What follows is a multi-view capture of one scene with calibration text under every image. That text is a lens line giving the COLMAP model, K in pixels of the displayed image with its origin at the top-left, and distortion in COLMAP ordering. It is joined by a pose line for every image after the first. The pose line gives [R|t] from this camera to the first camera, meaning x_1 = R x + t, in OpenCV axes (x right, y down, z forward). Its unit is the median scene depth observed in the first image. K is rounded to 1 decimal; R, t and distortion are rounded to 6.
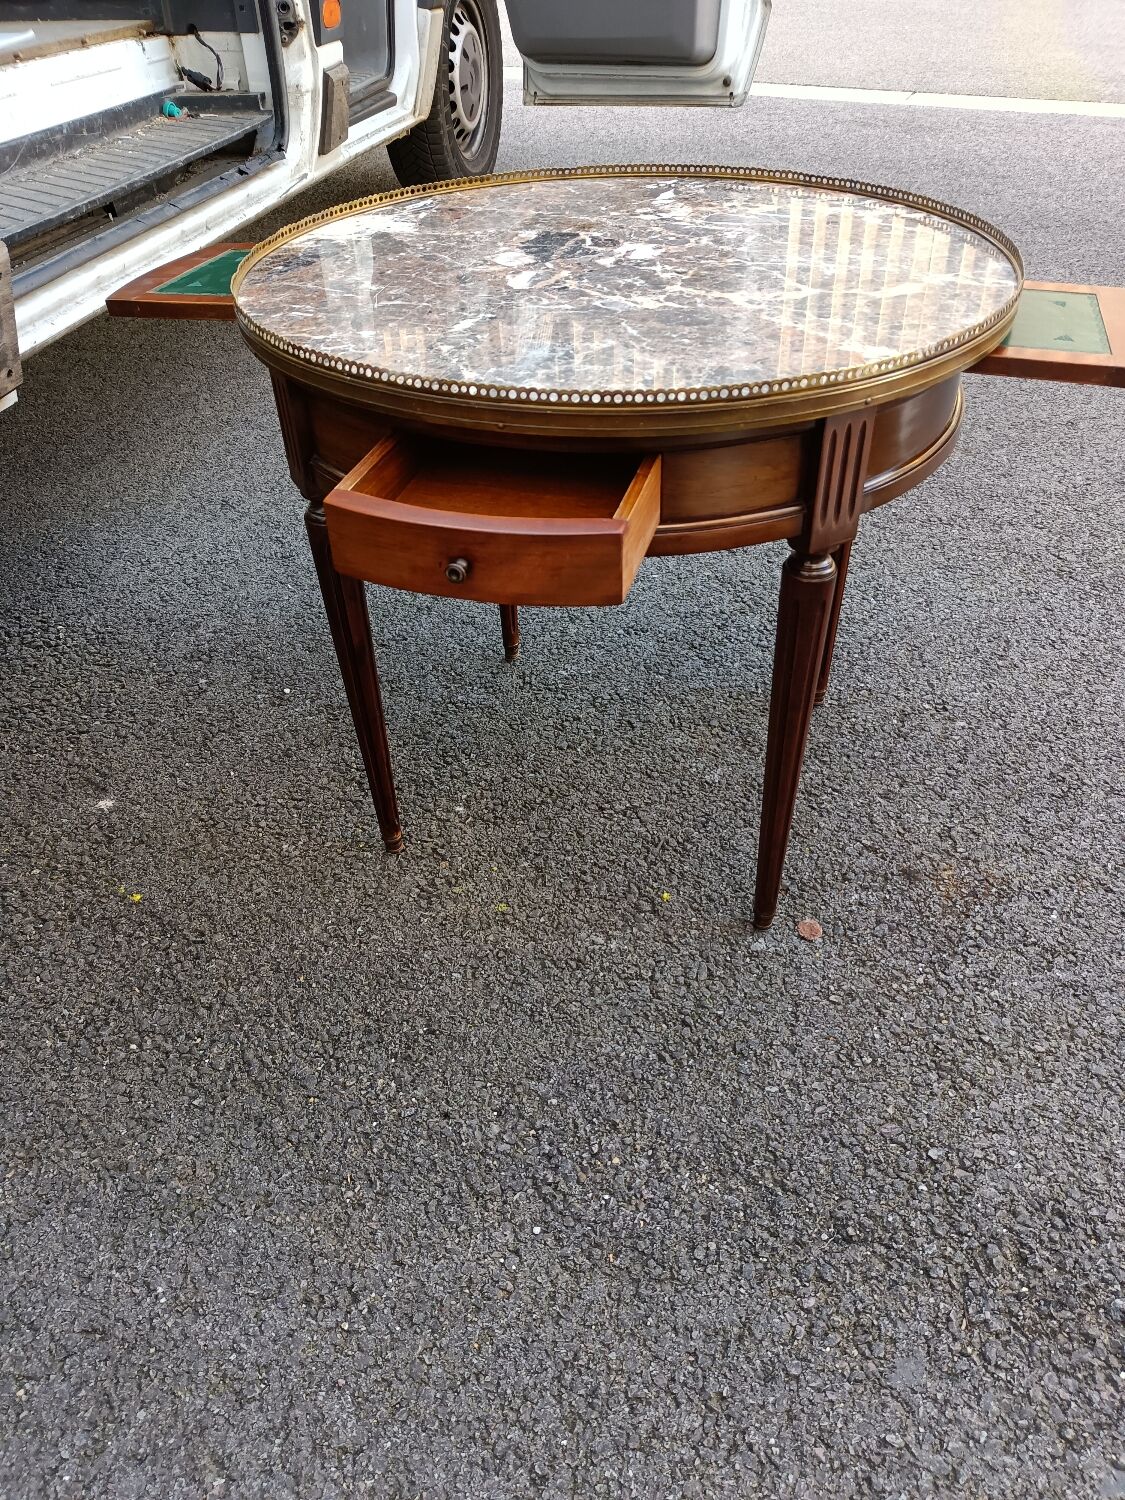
lens RADIAL K [[1105.6, 0, 568.8], [0, 1105.6, 746.4], [0, 0, 1]] dist [0.054485, -0.051938]
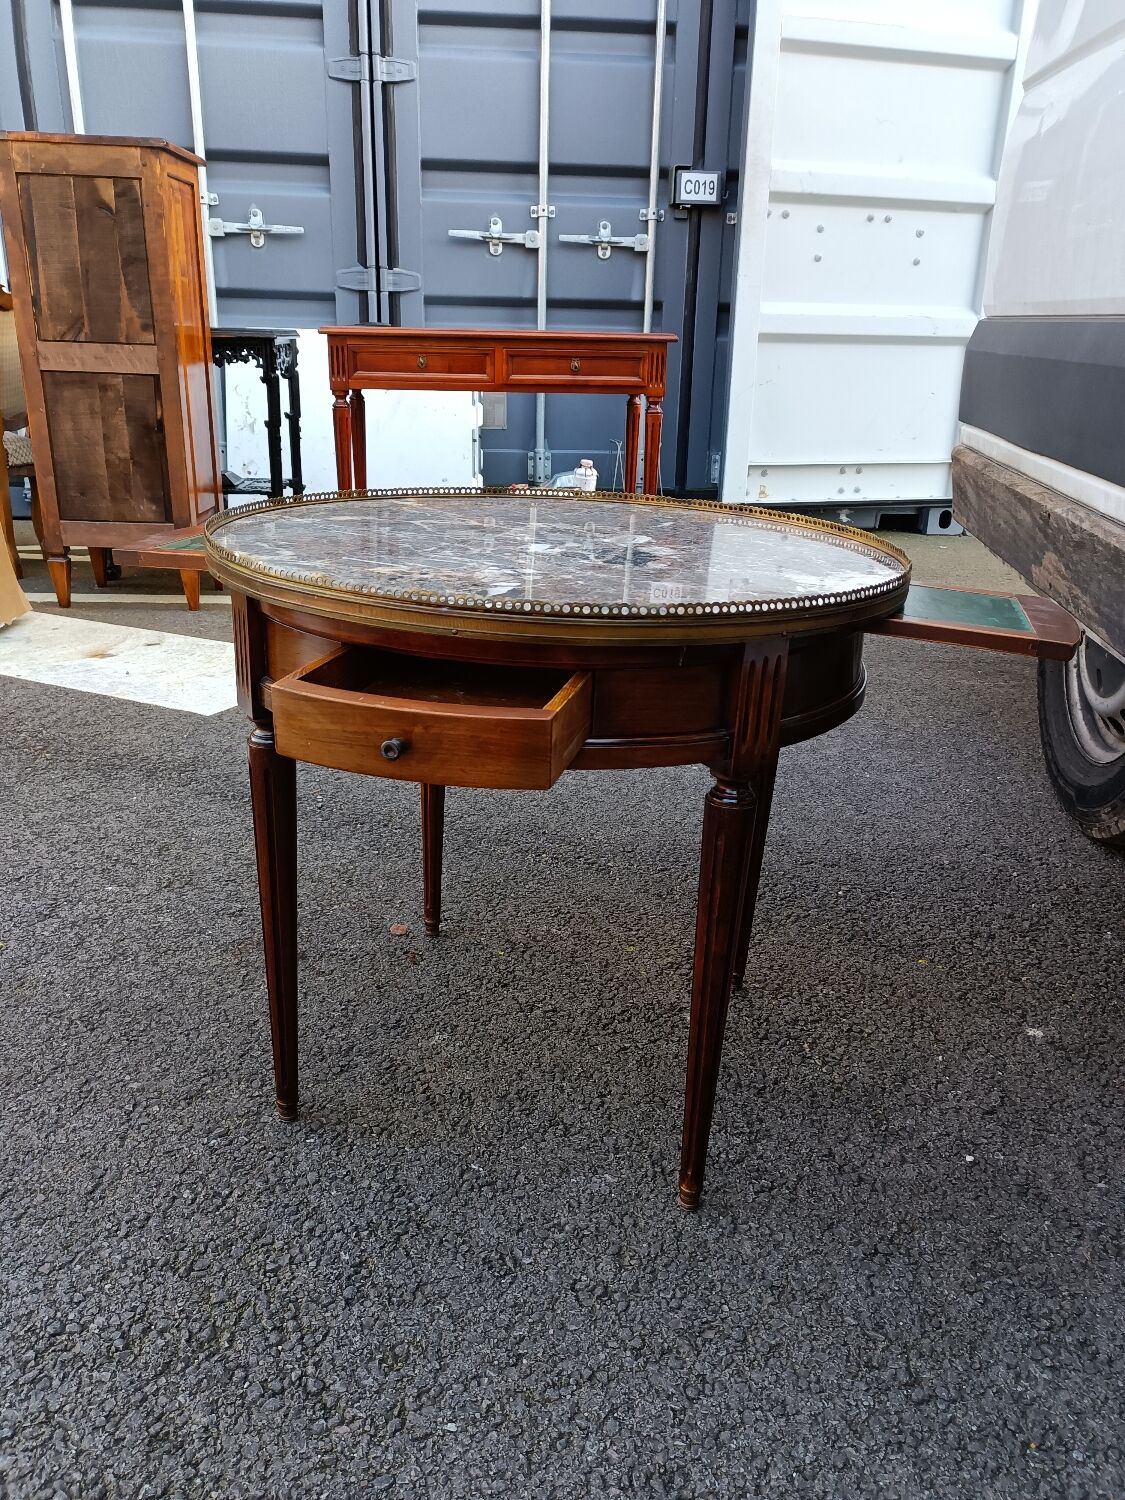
lens RADIAL K [[1119.8, 0, 565.2], [0, 1119.8, 748.5], [0, 0, 1]] dist [0.027093, -0.015672]
pose [[-0.999044, -0.005077, -0.043422, 0.060729], [-0.039498, 0.530555, 0.846730, -0.882882], [0.018739, 0.847635, -0.530248, 1.220955]]
